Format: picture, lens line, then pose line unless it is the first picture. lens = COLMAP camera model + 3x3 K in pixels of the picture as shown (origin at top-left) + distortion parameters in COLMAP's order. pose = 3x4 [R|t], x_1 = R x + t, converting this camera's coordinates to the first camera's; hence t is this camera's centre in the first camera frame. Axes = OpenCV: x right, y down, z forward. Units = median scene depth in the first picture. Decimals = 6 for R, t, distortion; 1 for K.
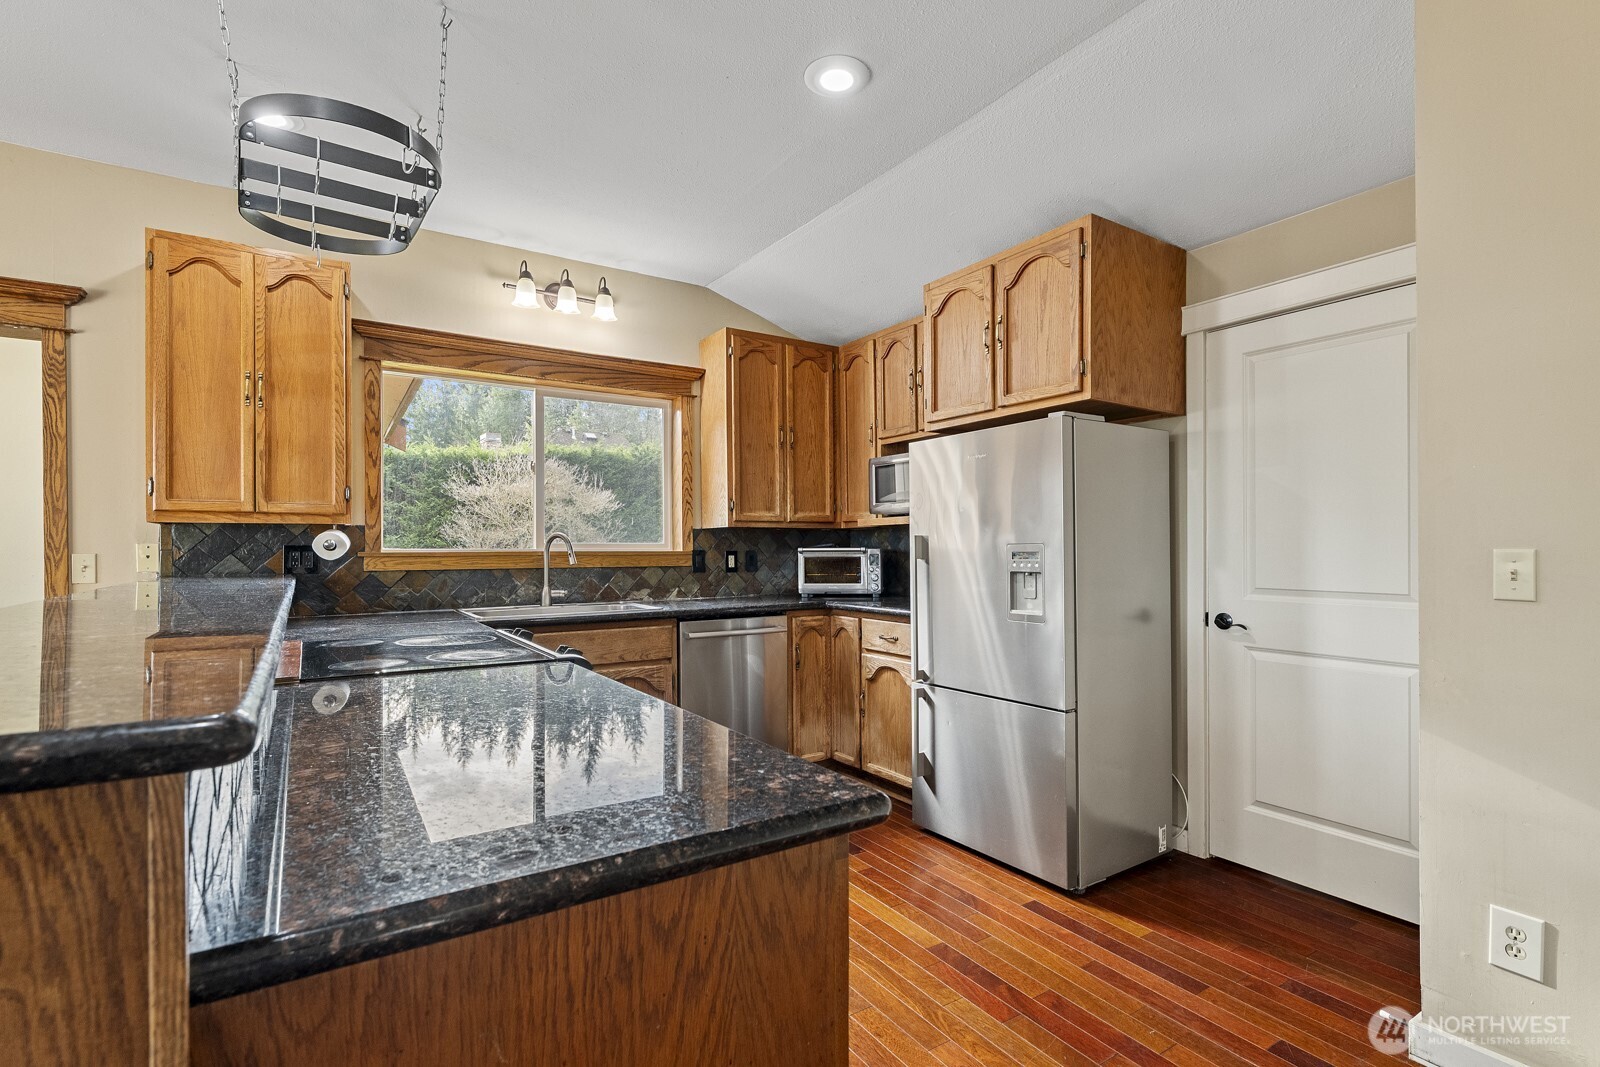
lens RADIAL K [[745.9, 0, 799.3], [0, 745.9, 539.4], [0, 0, 1]] dist [-0.002581, -0.001068]
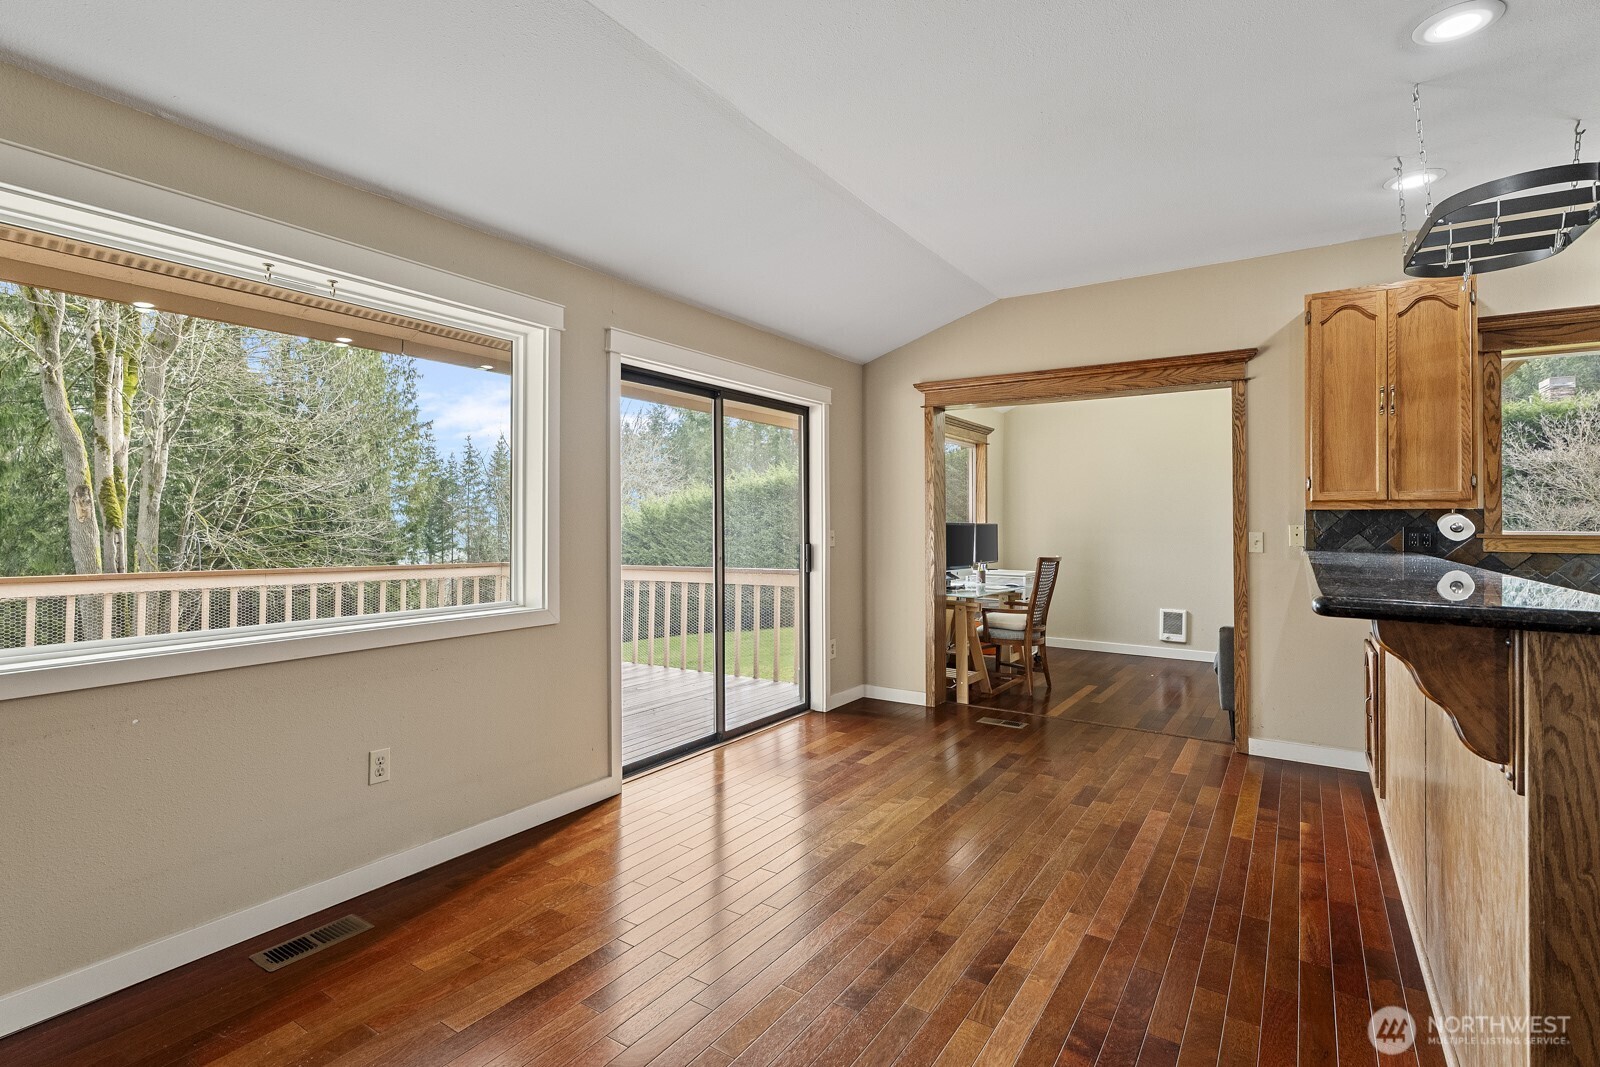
lens RADIAL K [[745.9, 0, 801.6], [0, 745.9, 518.0], [0, 0, 1]] dist [-0.002581, -0.001068]
pose [[0.376092, -0.002364, -0.926579, 0.038987], [0.003512, 0.999993, -0.001125, -0.009115], [0.926576, -0.002831, 0.376098, -0.343973]]
